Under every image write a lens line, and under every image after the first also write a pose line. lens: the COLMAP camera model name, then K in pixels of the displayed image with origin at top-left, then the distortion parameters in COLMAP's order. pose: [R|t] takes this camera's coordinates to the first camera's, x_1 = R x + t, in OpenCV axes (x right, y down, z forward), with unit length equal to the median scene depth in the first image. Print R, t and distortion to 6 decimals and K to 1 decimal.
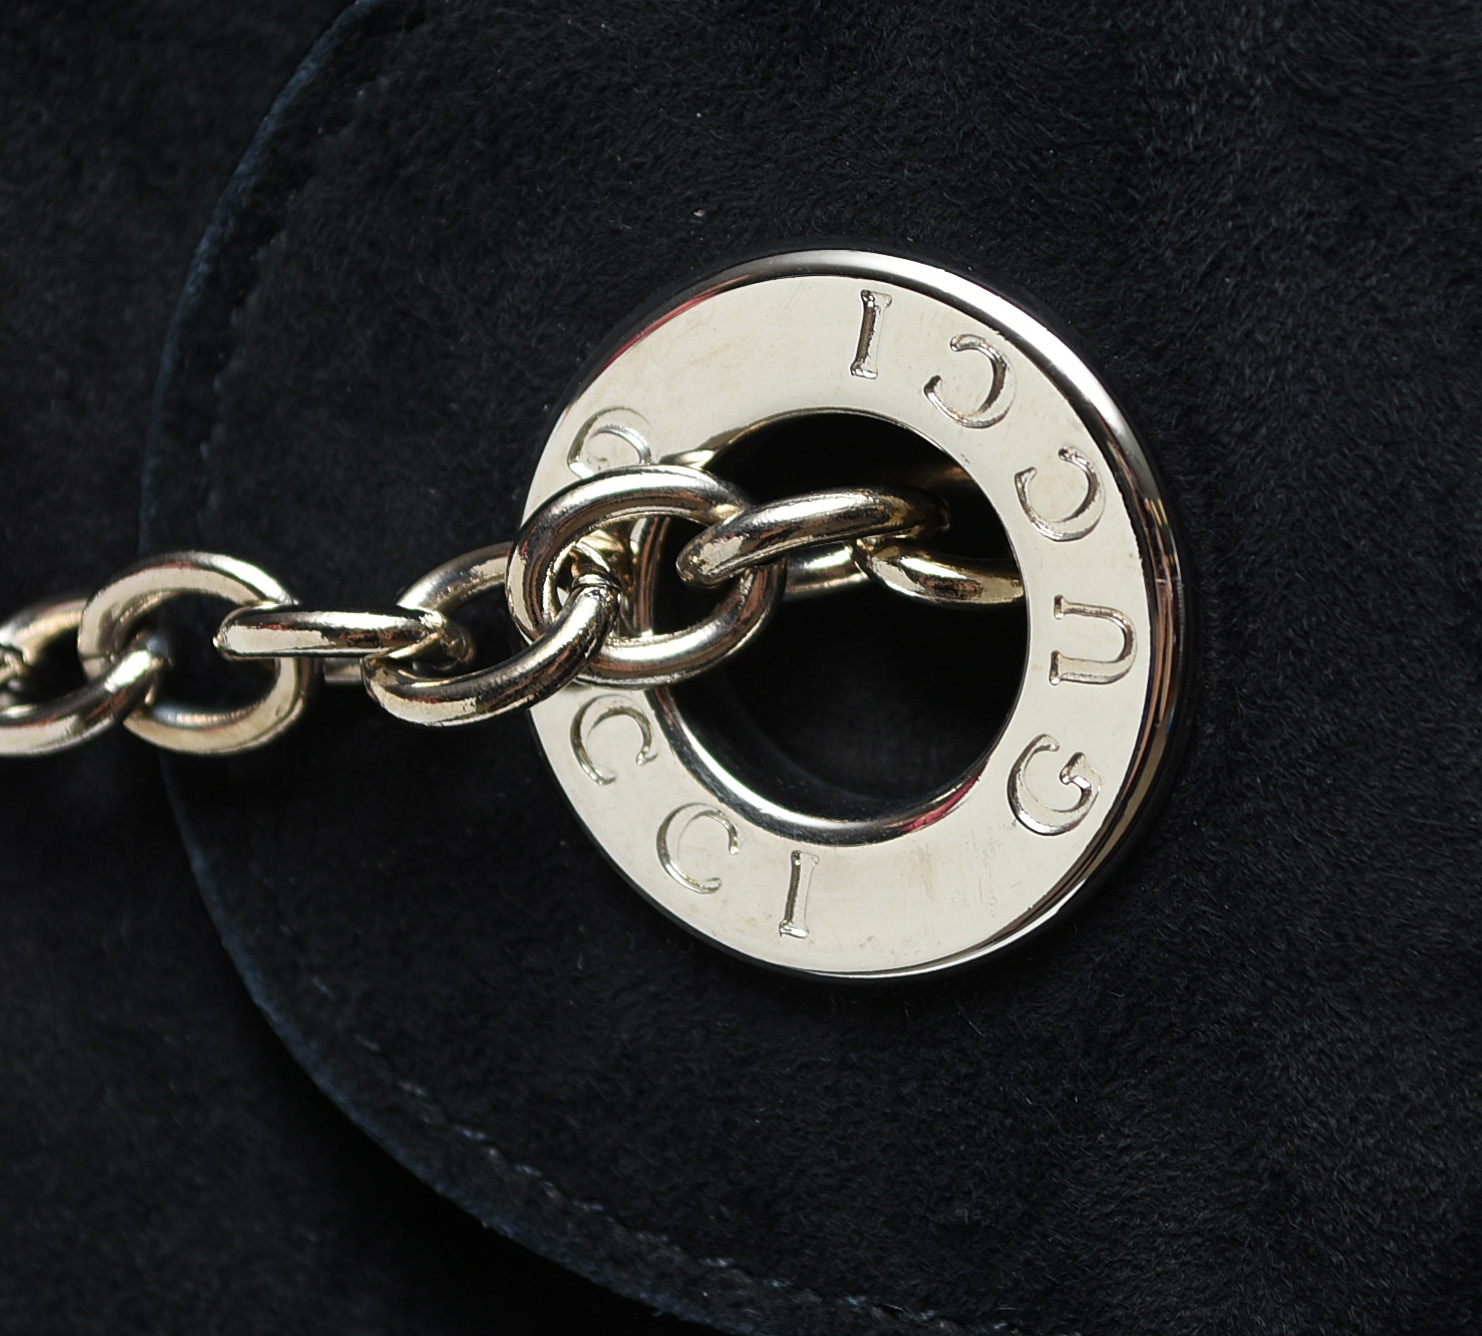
lens RADIAL K [[6483.5, 0, 741.0], [0, 6483.5, 668.0], [0, 0, 1]] dist [-0.083810, 3.495628]
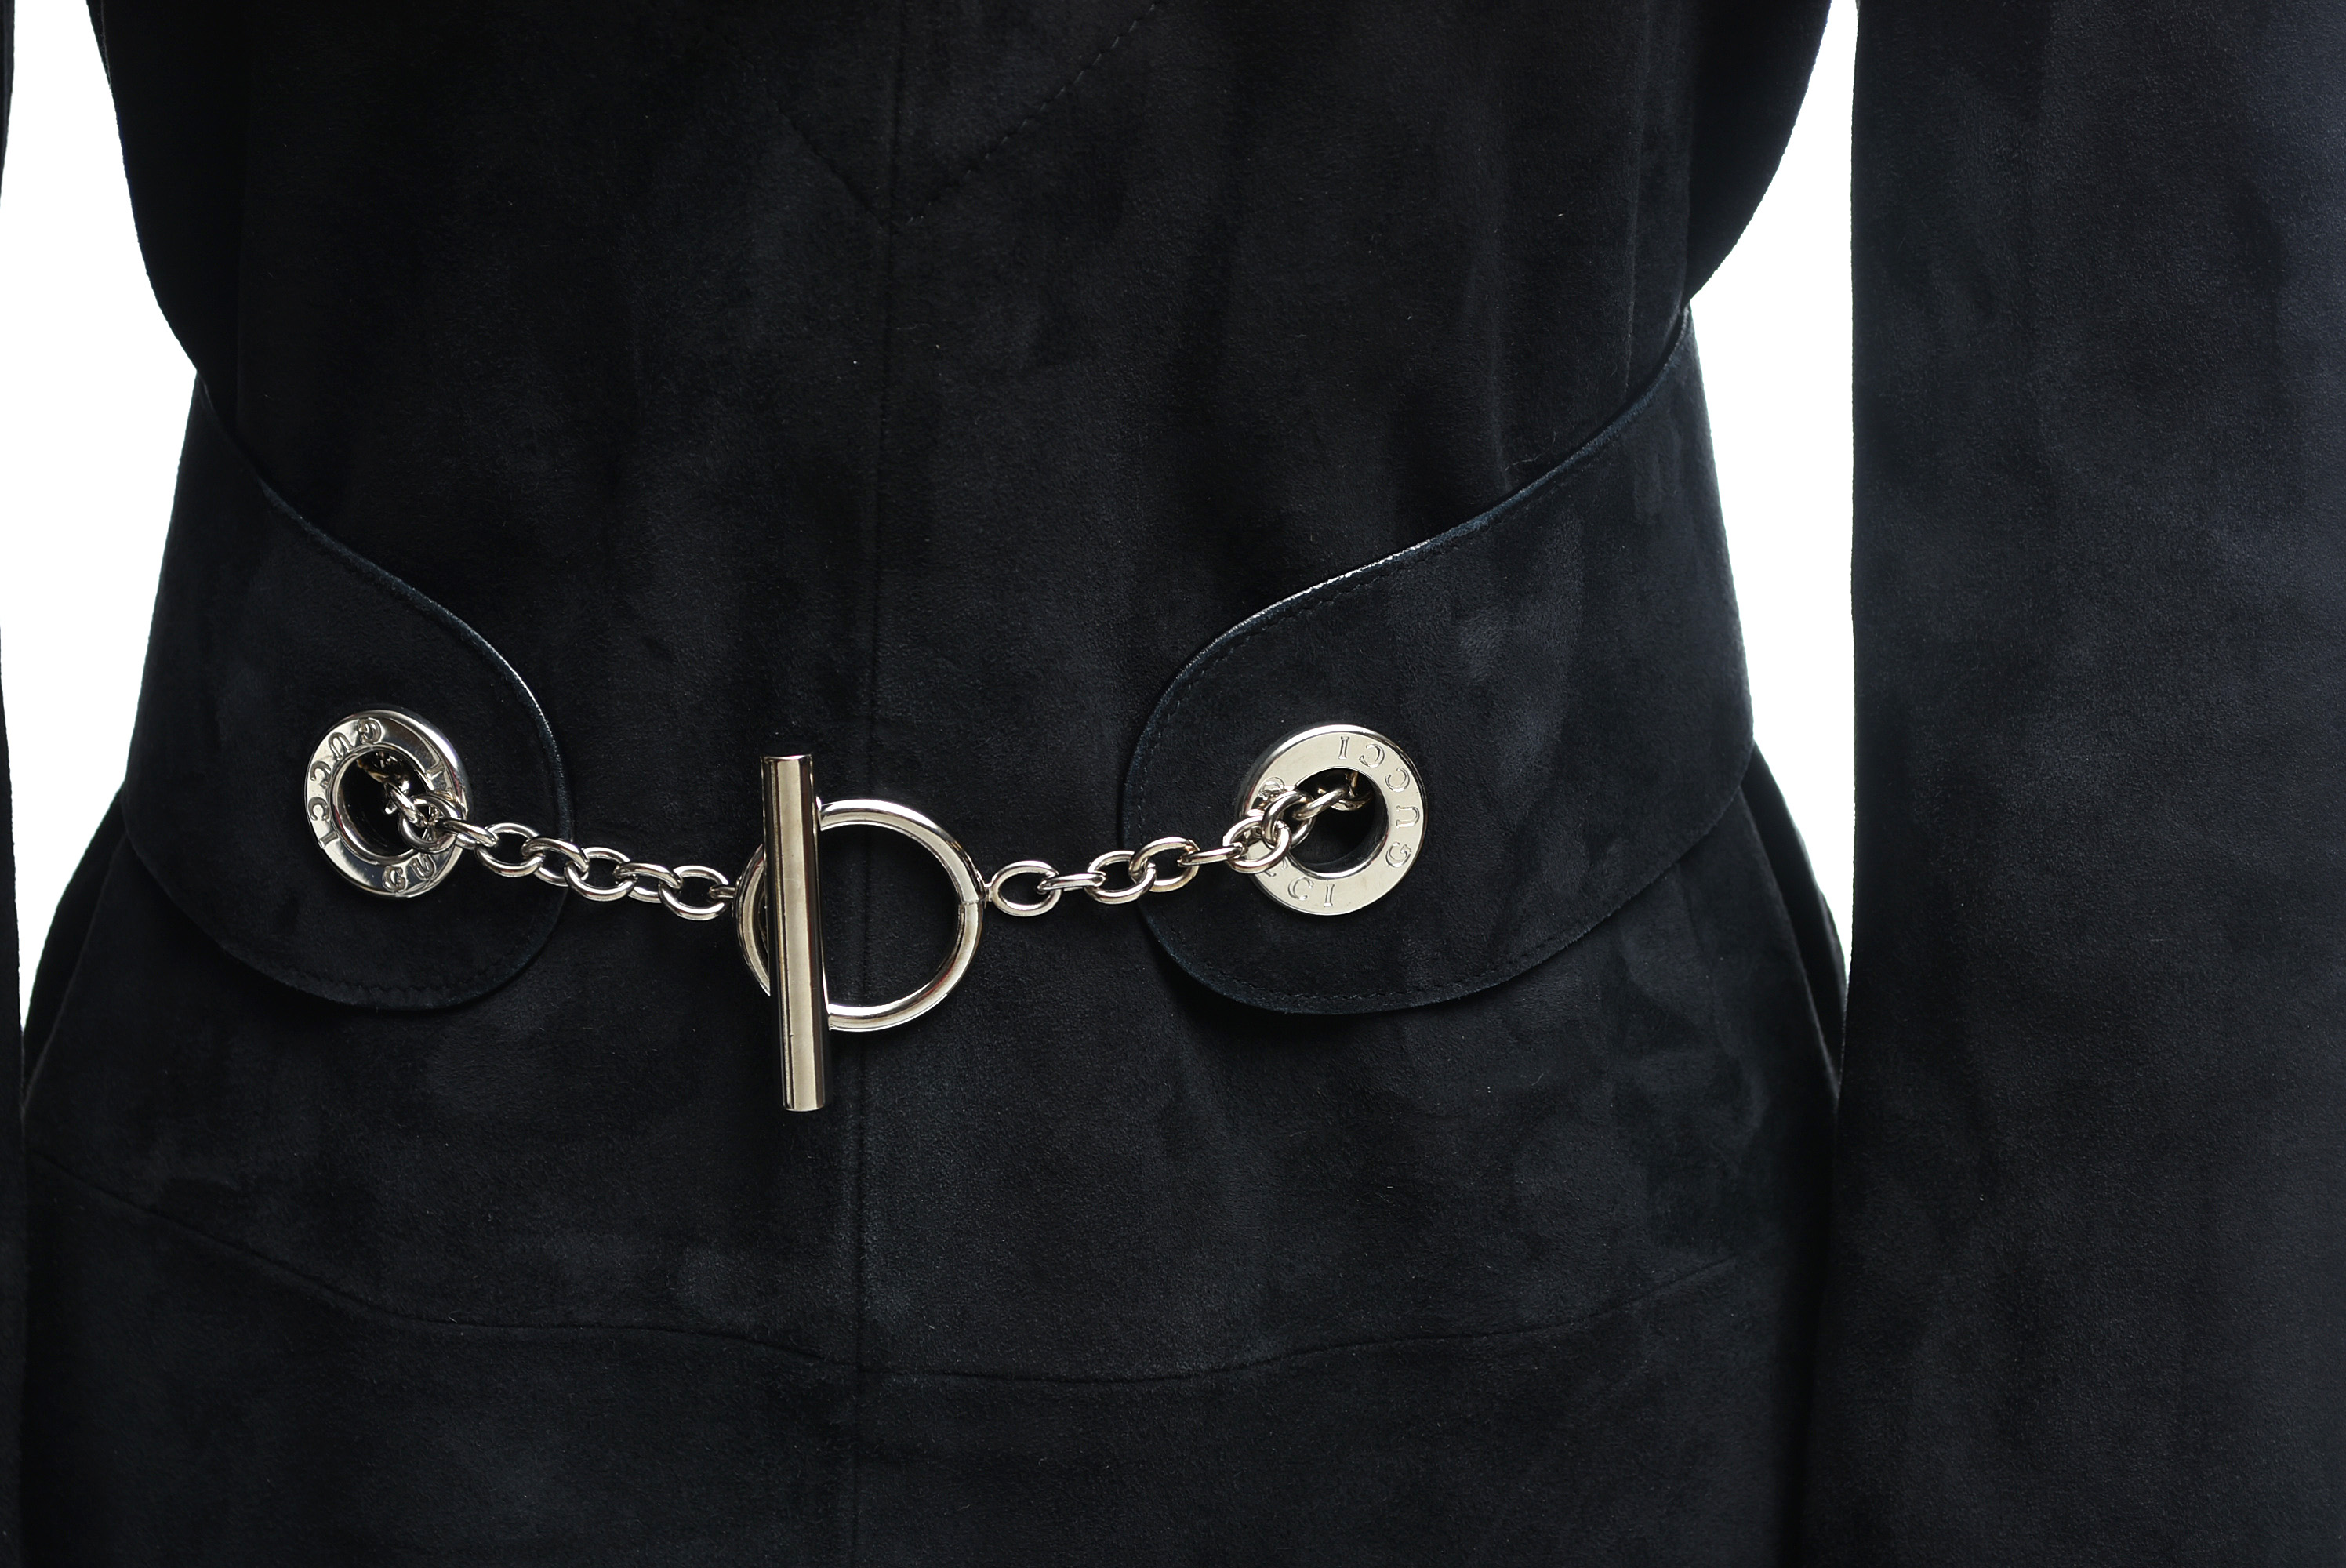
lens RADIAL K [[5077.8, 0, 1173.0], [0, 5077.8, 784.0], [0, 0, 1]] dist [0.025883, -0.225490]
pose [[0.778033, -0.212568, 0.591168, -1.738306], [0.121519, 0.974166, 0.190353, -0.582769], [-0.616359, -0.076263, 0.783764, -1.202976]]
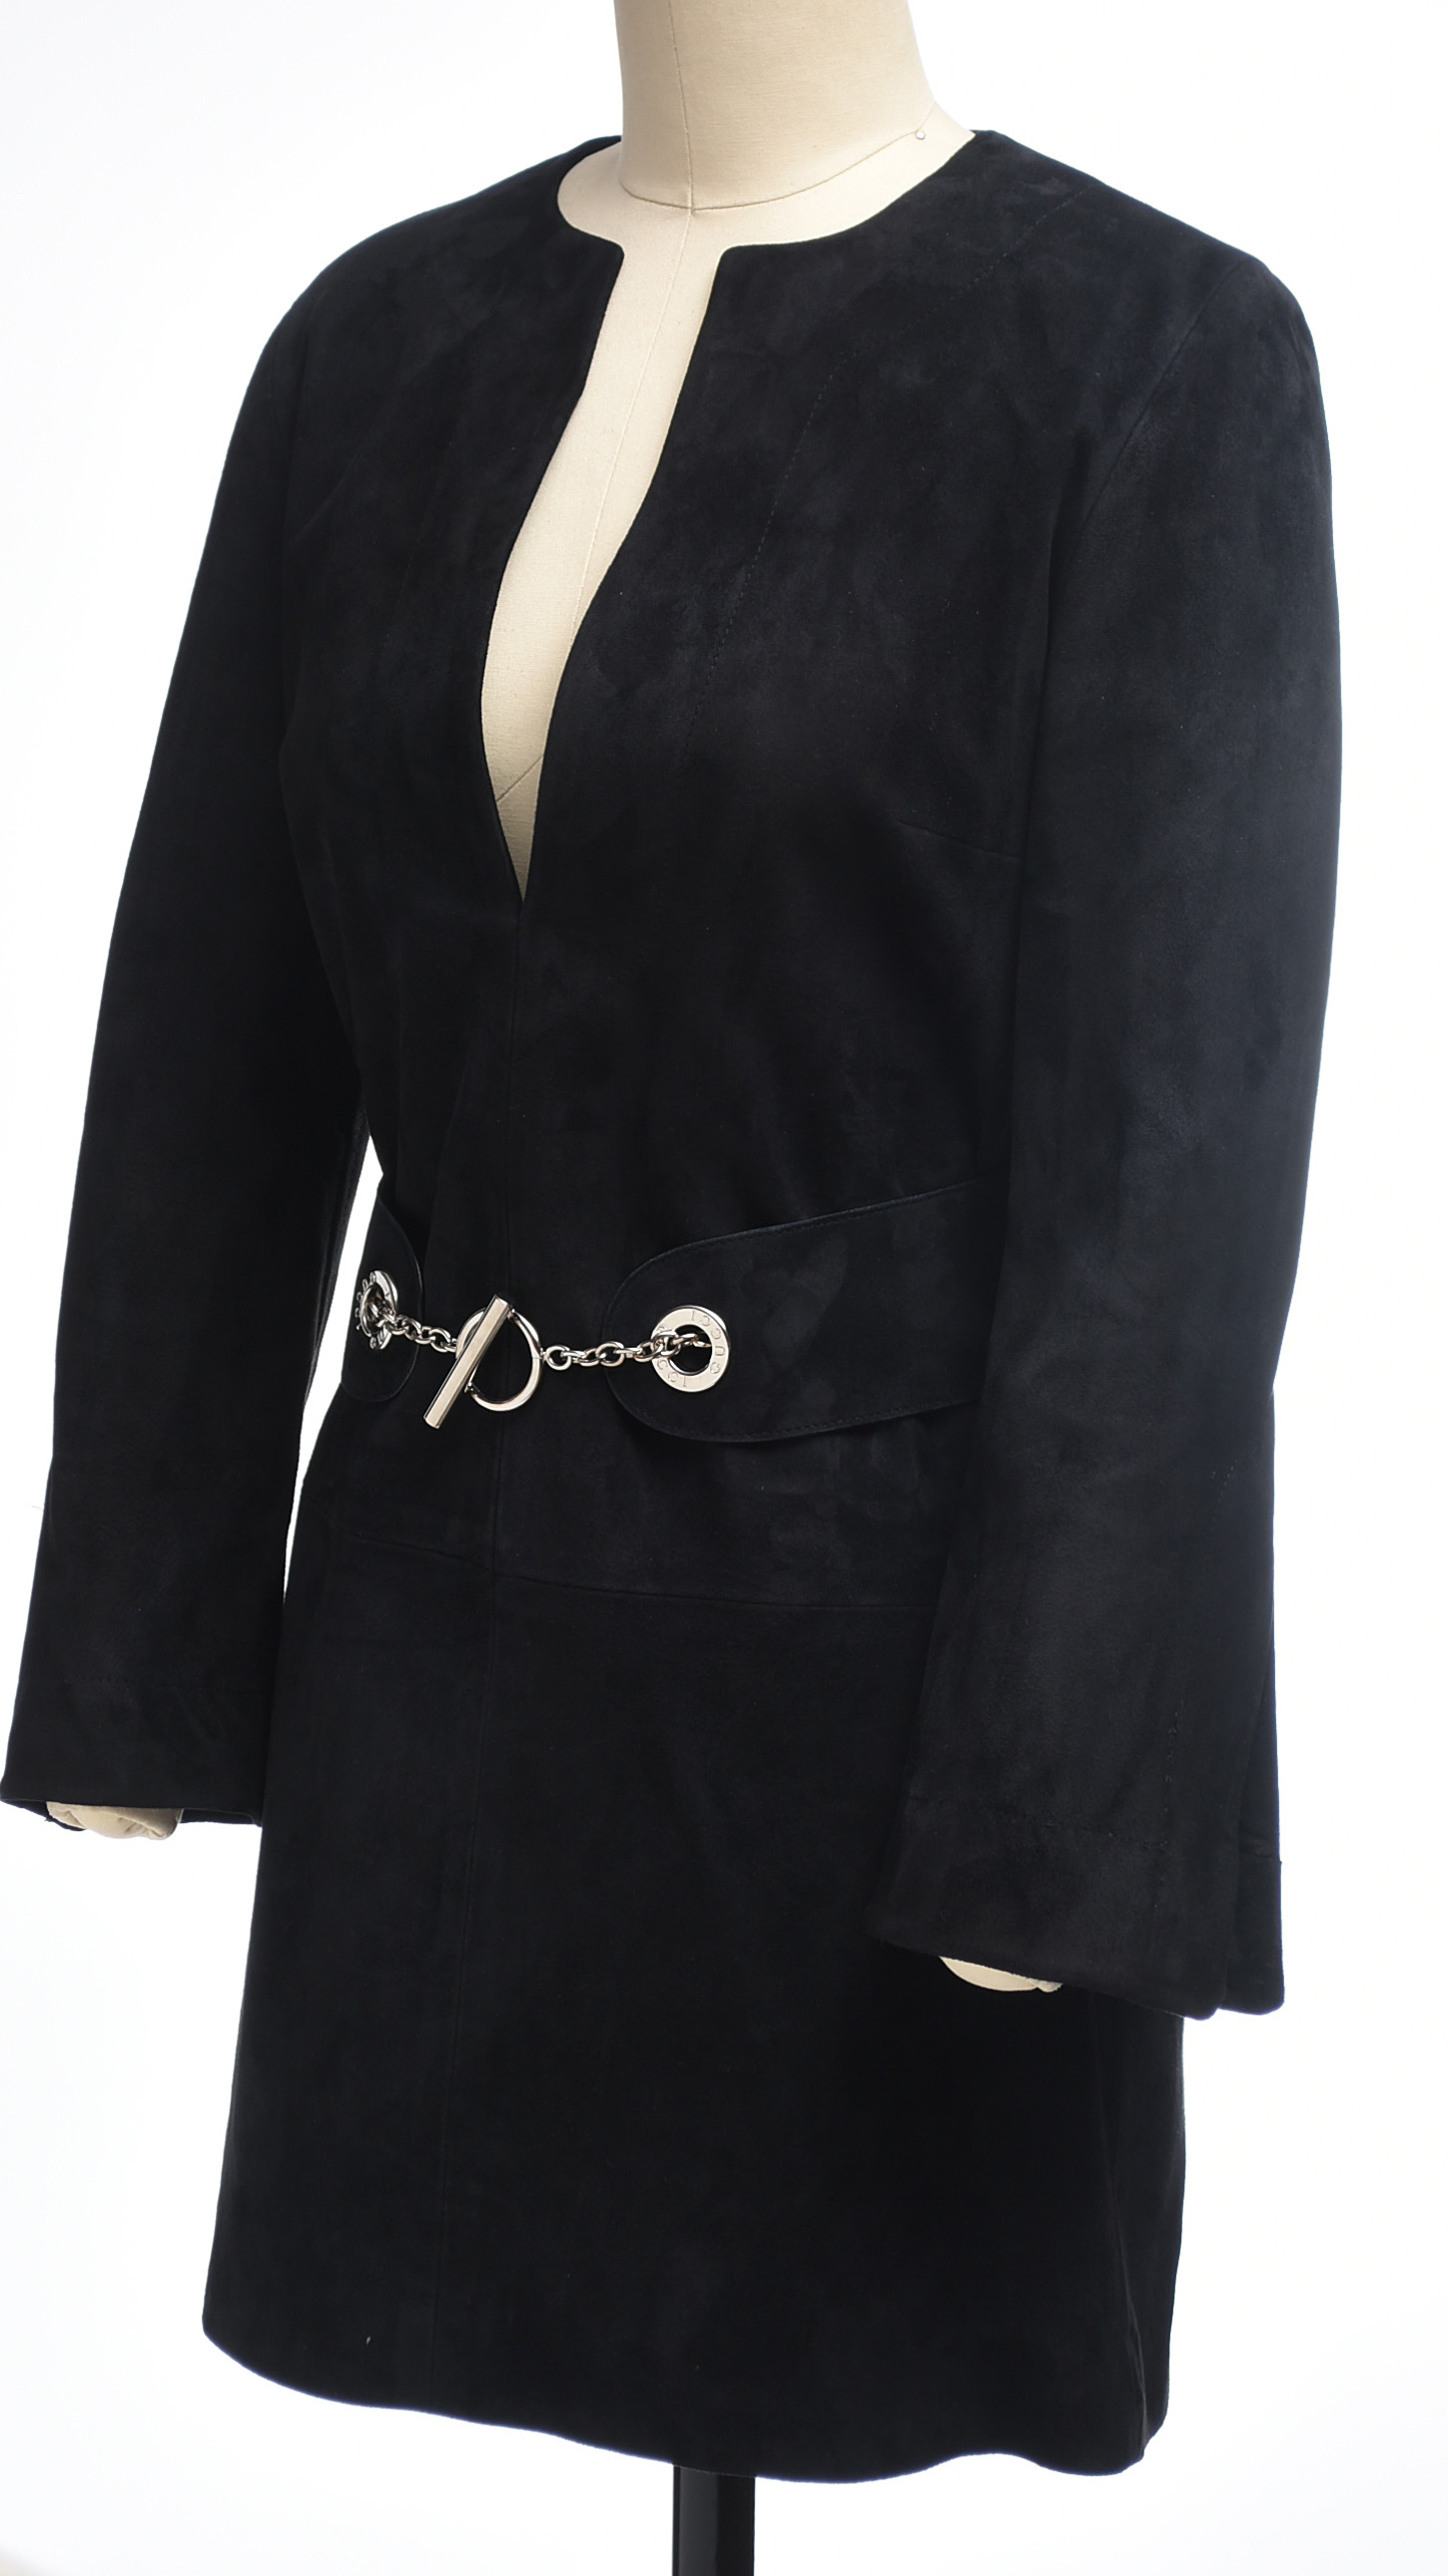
lens RADIAL K [[6445.8, 0, 724.0], [0, 6445.8, 1288.0], [0, 0, 1]] dist [0.015270, 0.049382]
pose [[0.996296, -0.005354, 0.085826, -0.649129], [0.009431, 0.998842, -0.047172, 0.303789], [-0.085474, 0.047807, 0.995193, -7.230589]]
